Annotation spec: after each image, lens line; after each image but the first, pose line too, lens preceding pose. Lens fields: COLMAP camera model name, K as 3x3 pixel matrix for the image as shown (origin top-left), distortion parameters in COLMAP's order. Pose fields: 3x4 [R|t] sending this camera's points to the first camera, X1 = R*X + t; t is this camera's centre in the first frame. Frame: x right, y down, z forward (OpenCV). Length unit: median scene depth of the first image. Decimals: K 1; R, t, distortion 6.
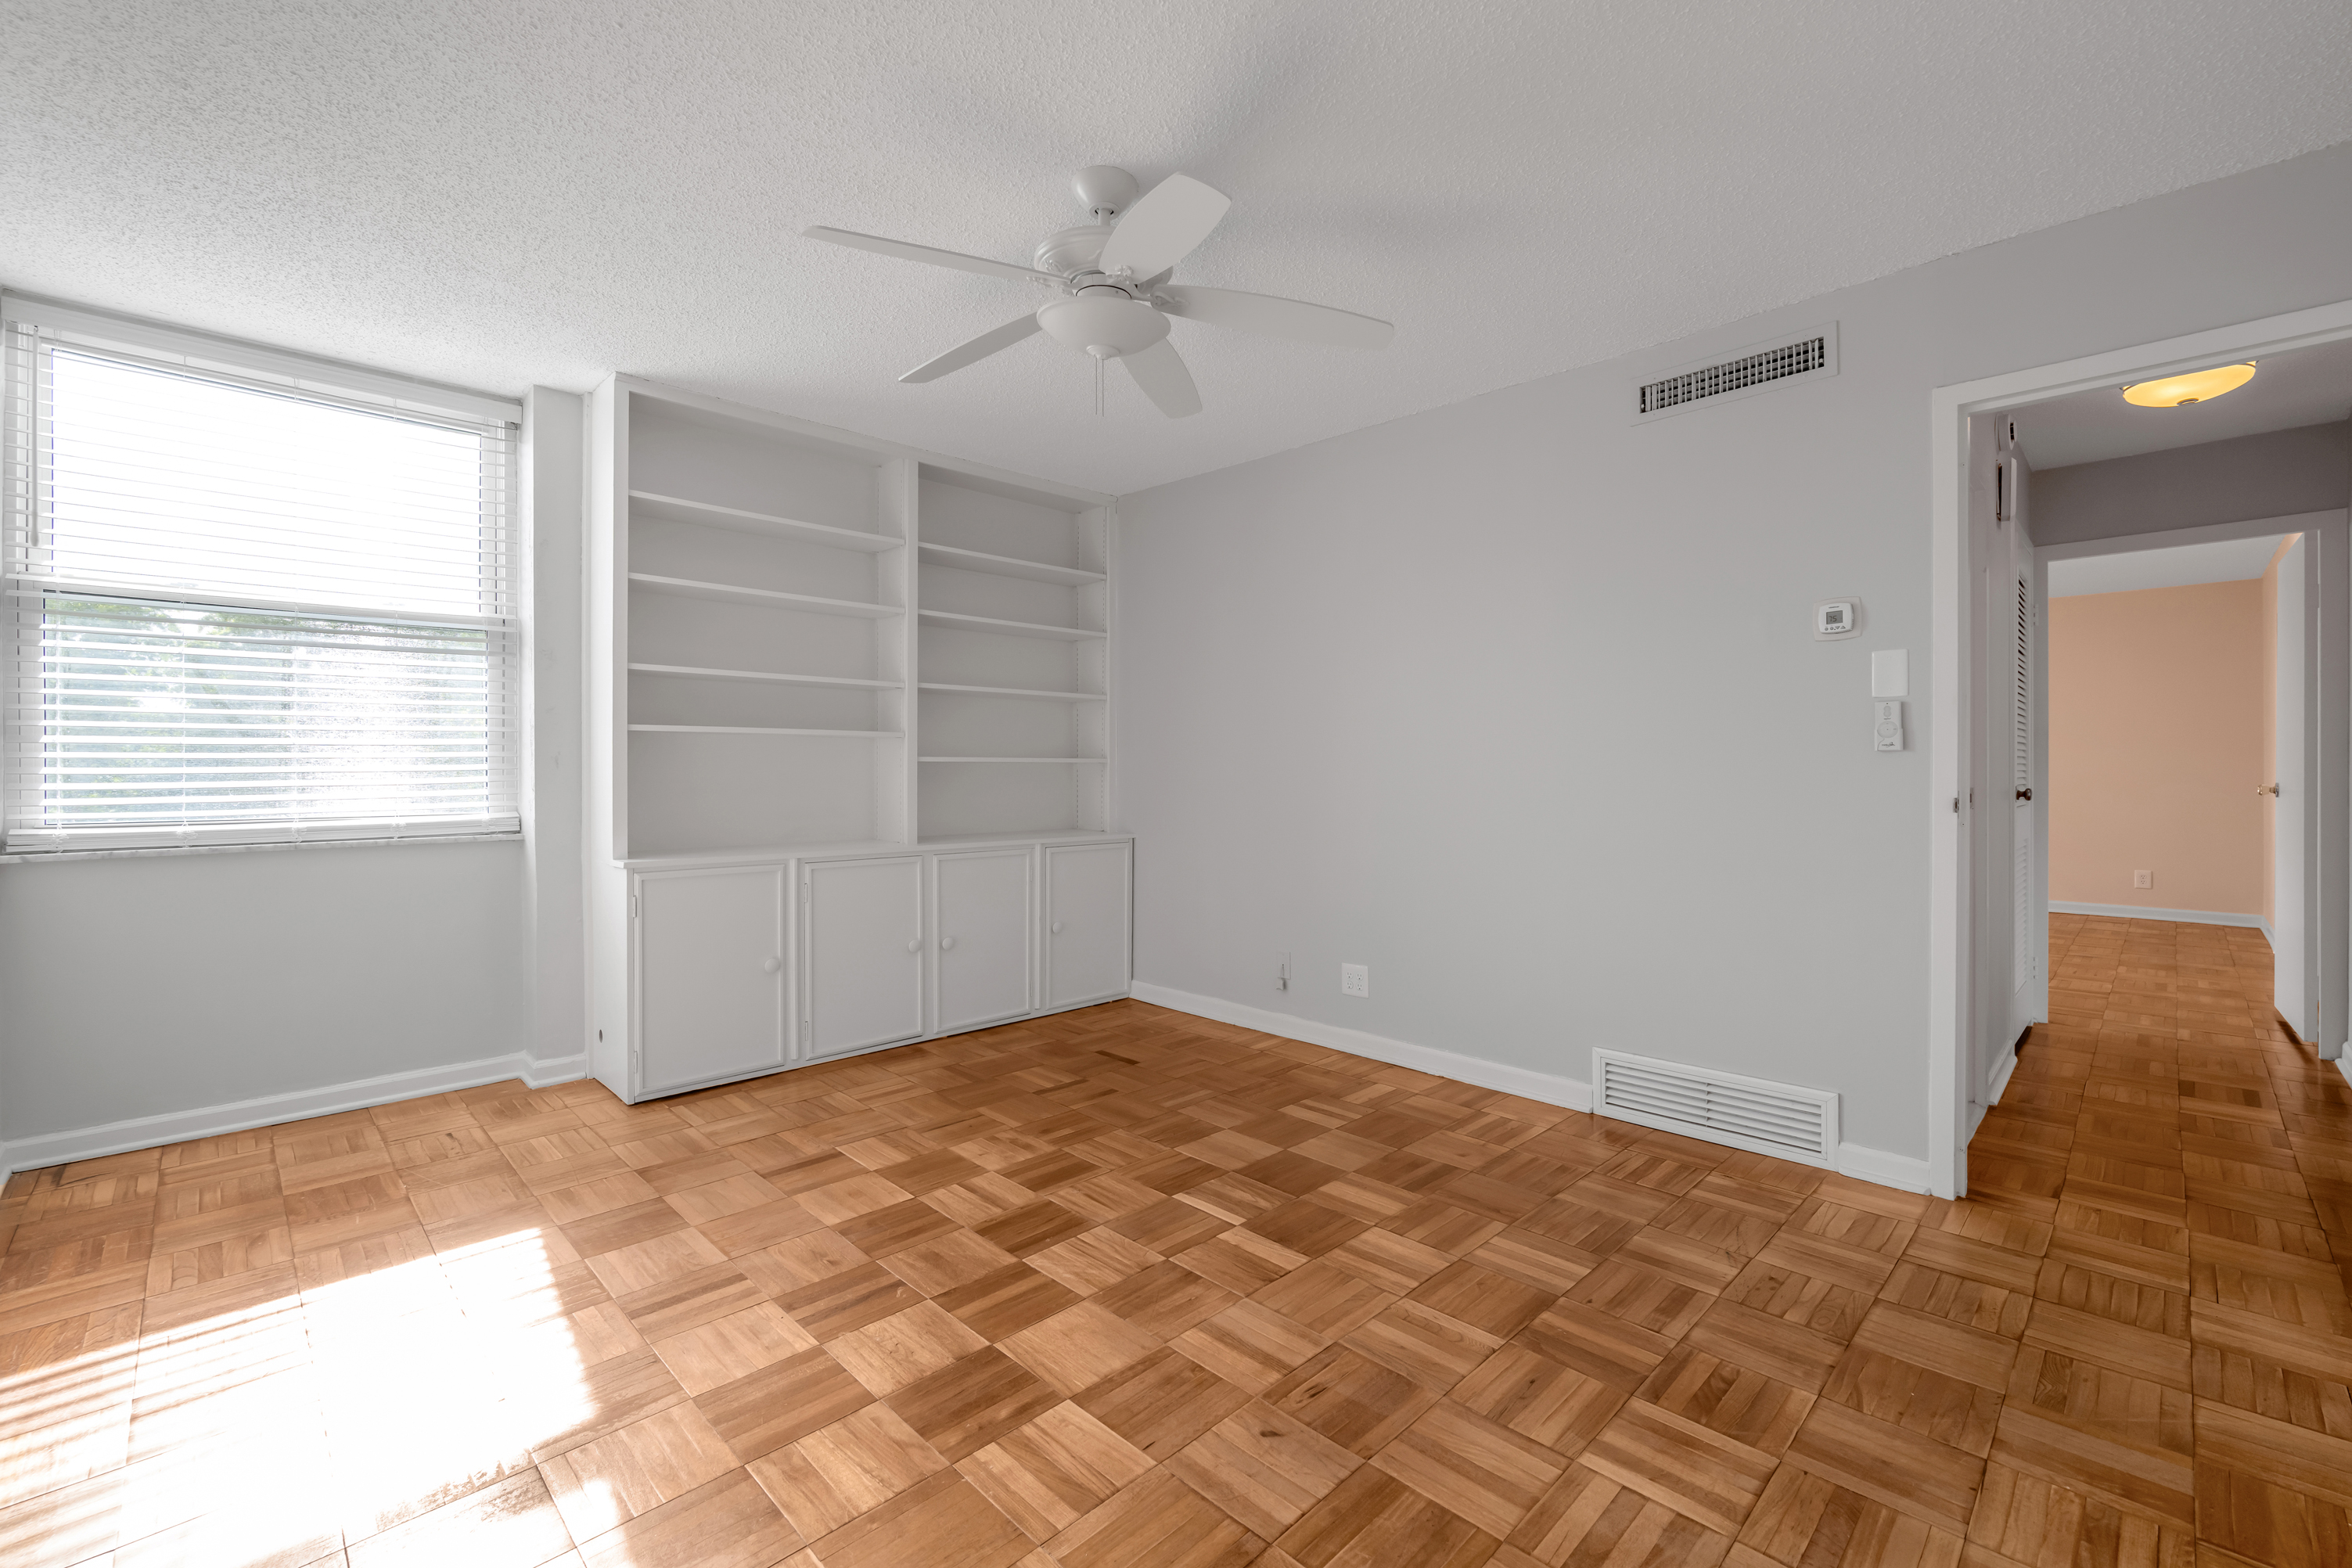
lens RADIAL K [[976.3, 0, 1179.5], [0, 976.3, 761.1], [0, 0, 1]] dist [-0.002815, -0.000350]
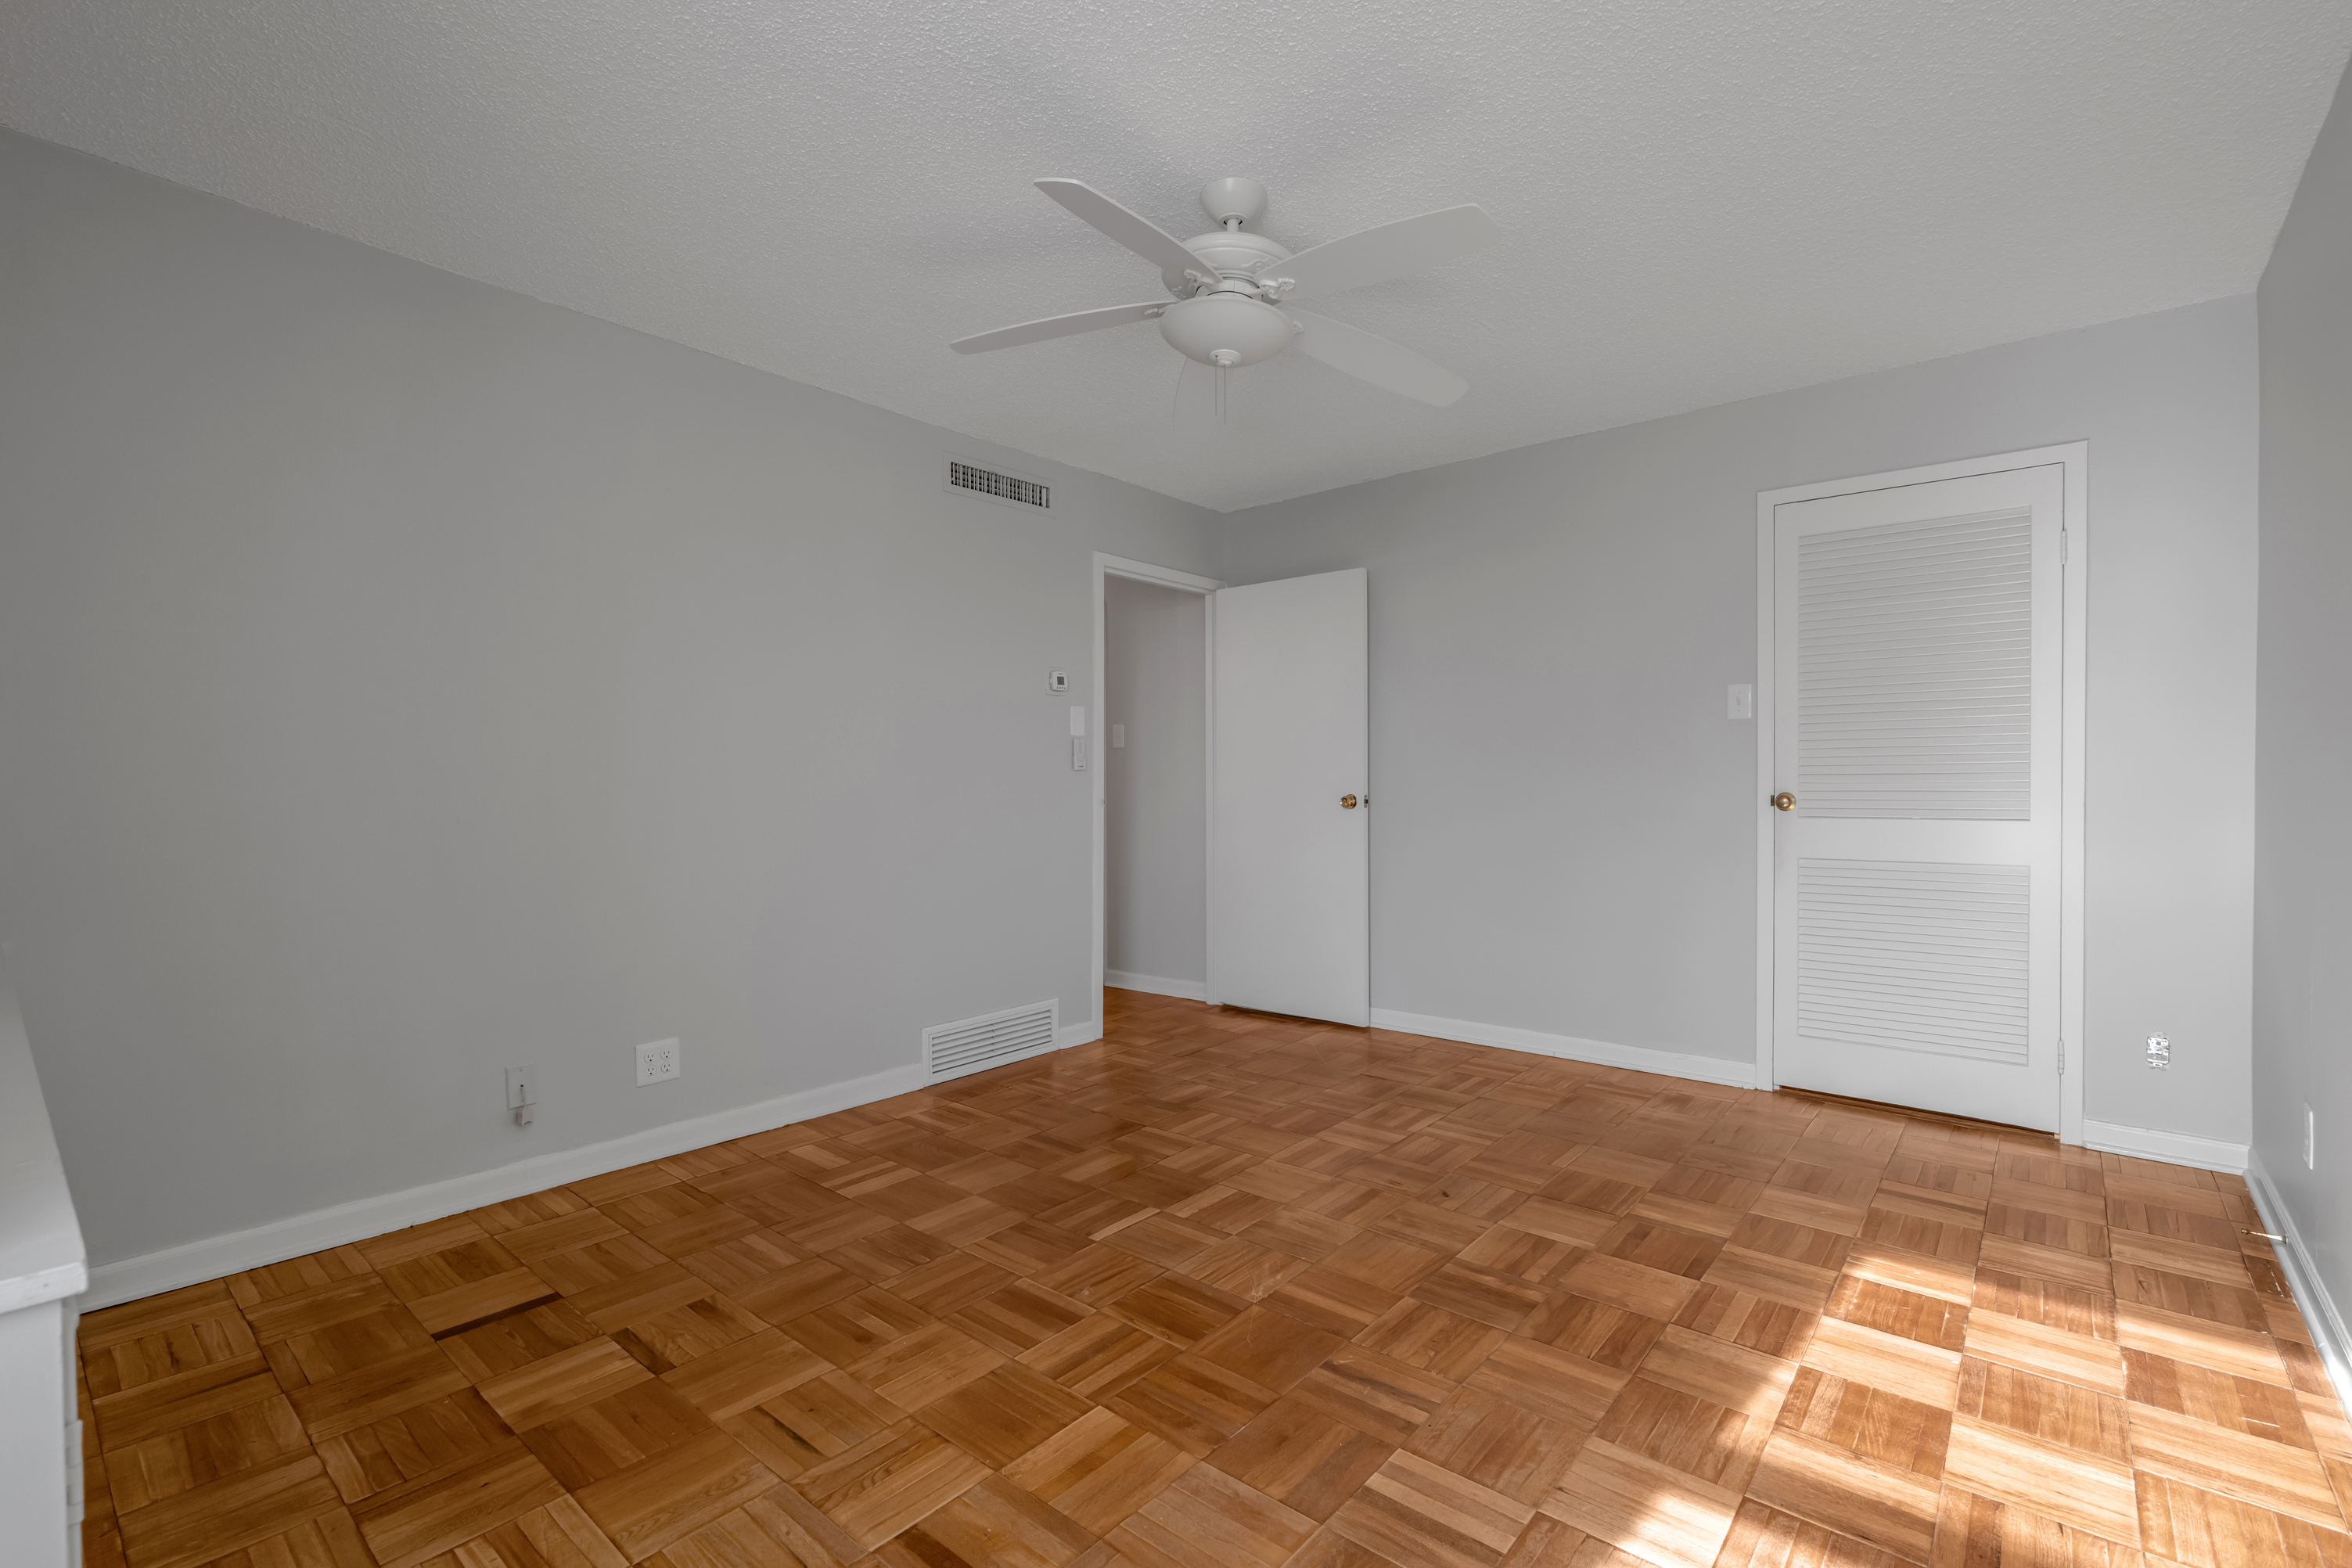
lens RADIAL K [[1054.9, 0, 1176.0], [0, 1054.9, 784.0], [0, 0, 1]] dist [-0.000596, -0.000313]
pose [[-0.086883, -0.000513, 0.996218, -0.854751], [-0.003442, 0.999994, 0.000215, 0.009651], [-0.996213, -0.003410, -0.086884, 0.855752]]
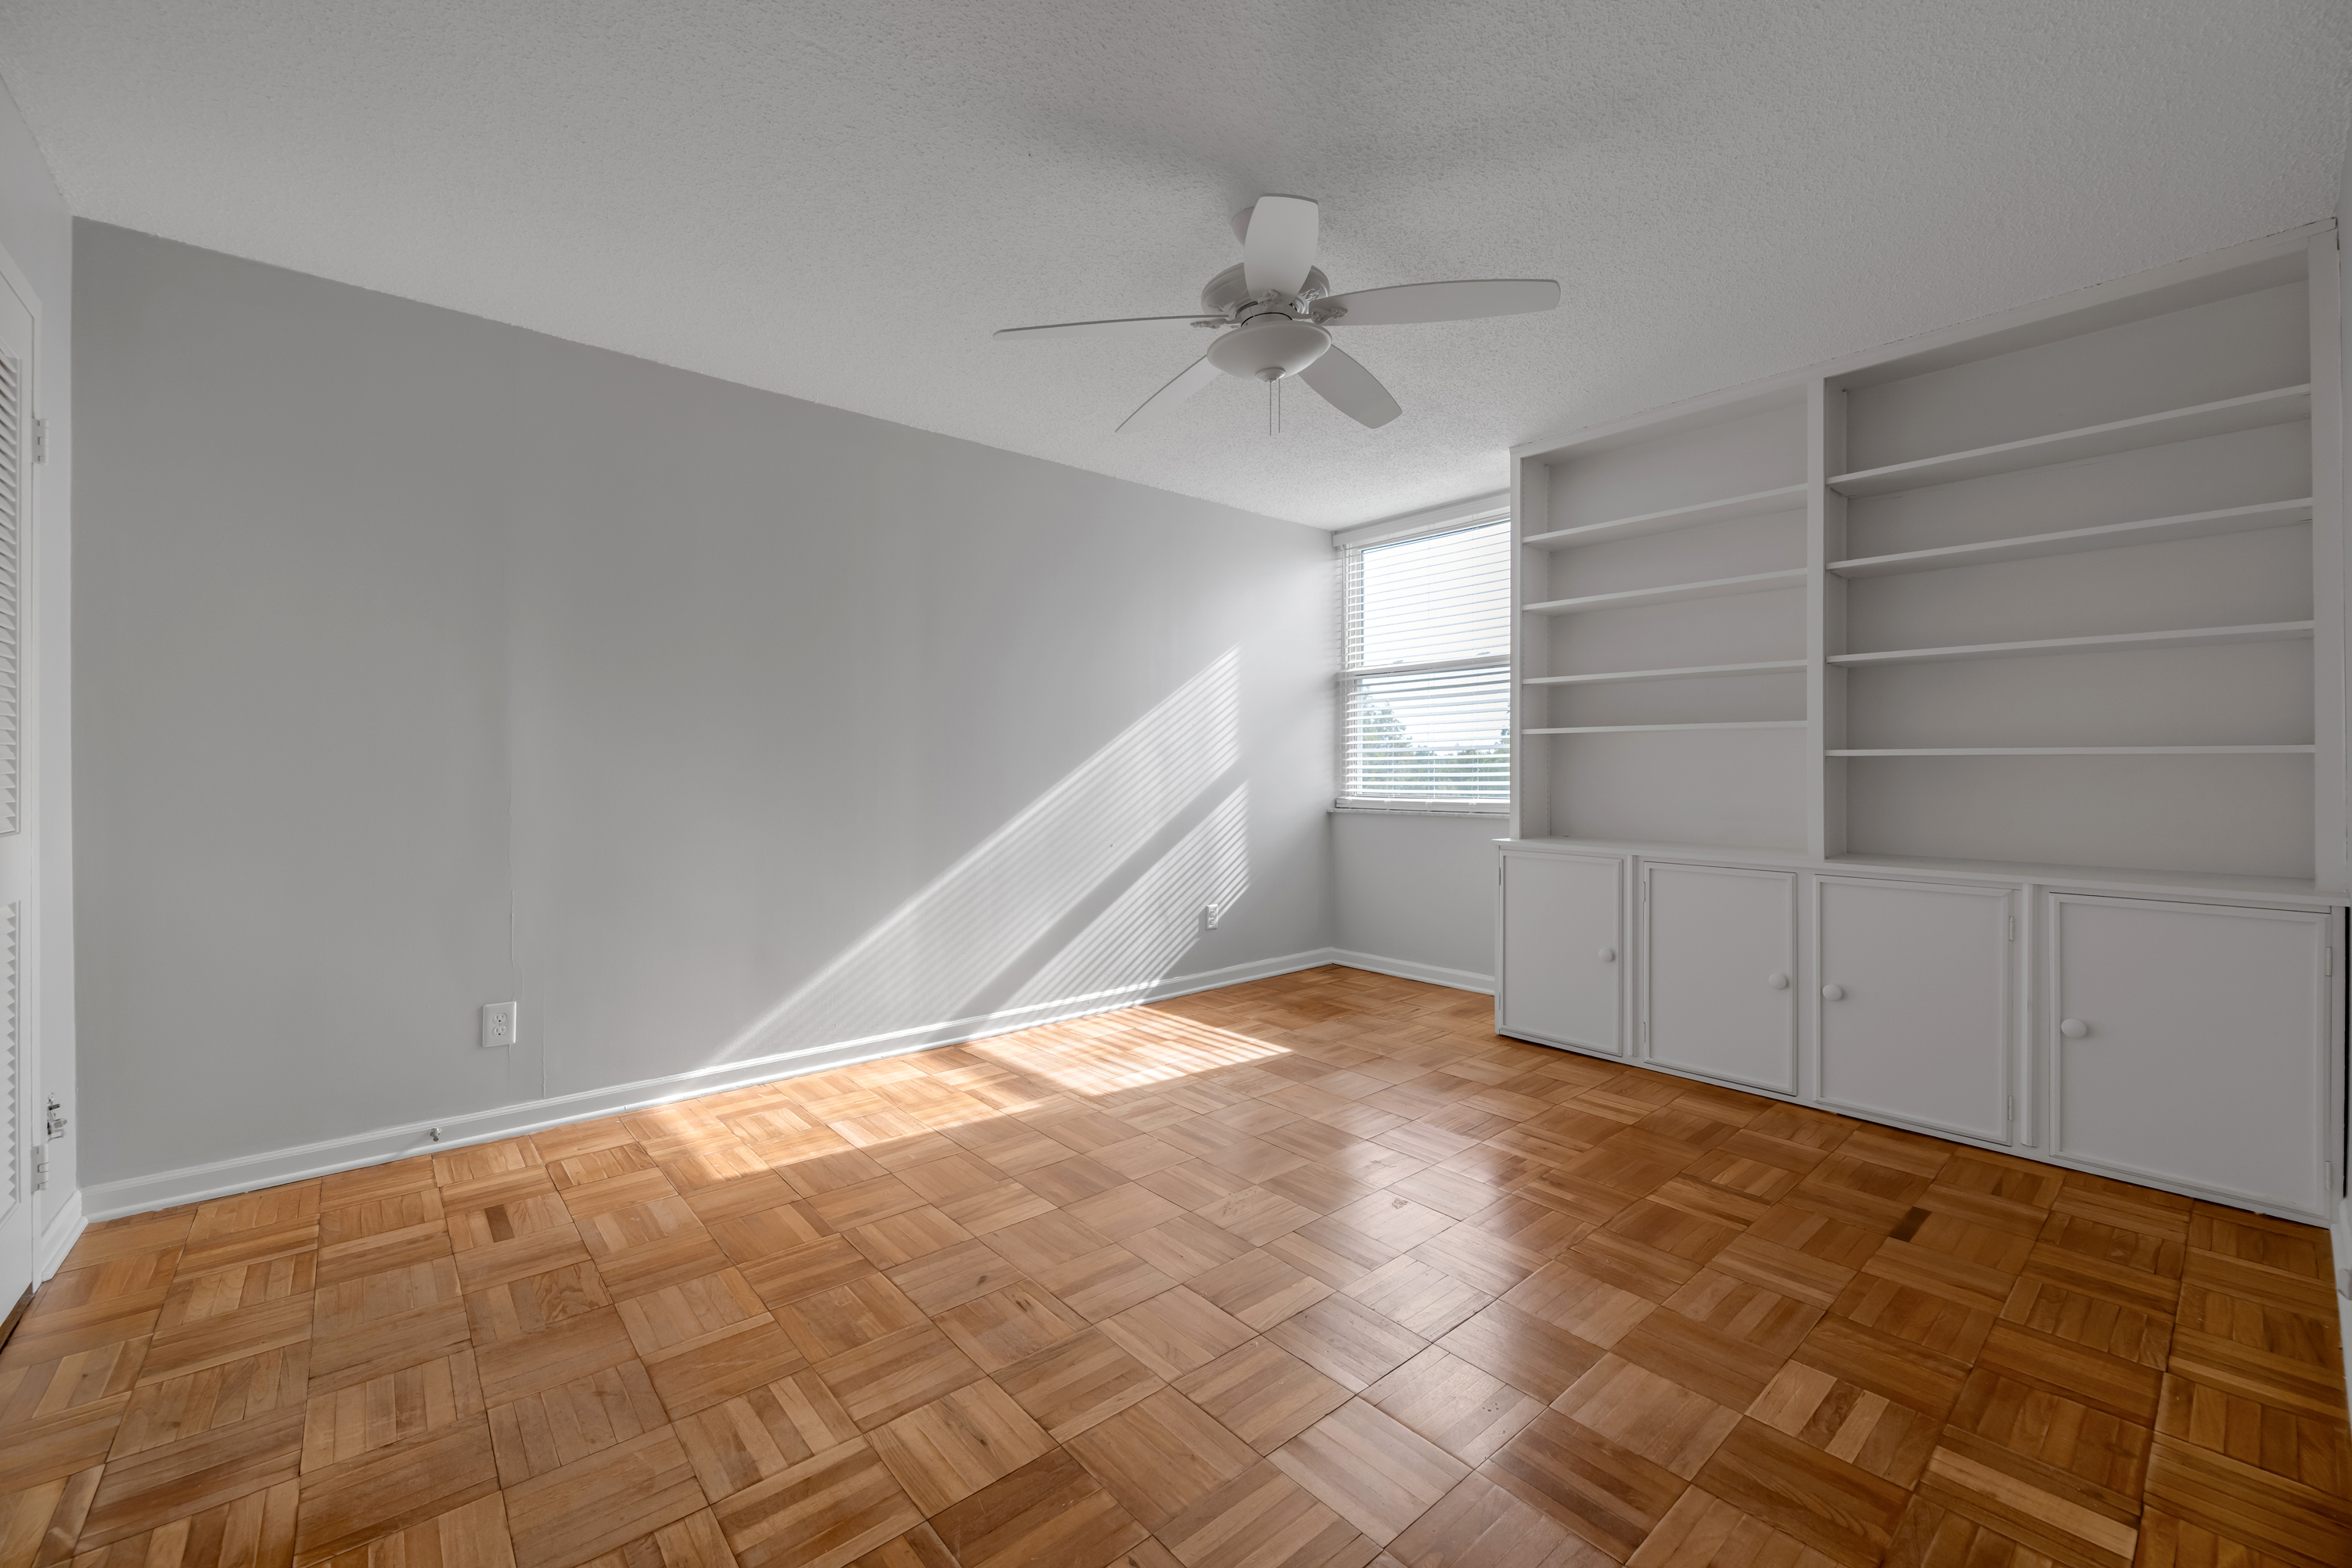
lens RADIAL K [[943.9, 0, 1188.5], [0, 943.9, 771.4], [0, 0, 1]] dist [-0.000067, -0.000152]
pose [[-0.052192, 0.005222, -0.998623, 0.711538], [0.010641, 0.999932, 0.004673, 0.006979], [0.998580, -0.010382, -0.052244, 0.722482]]
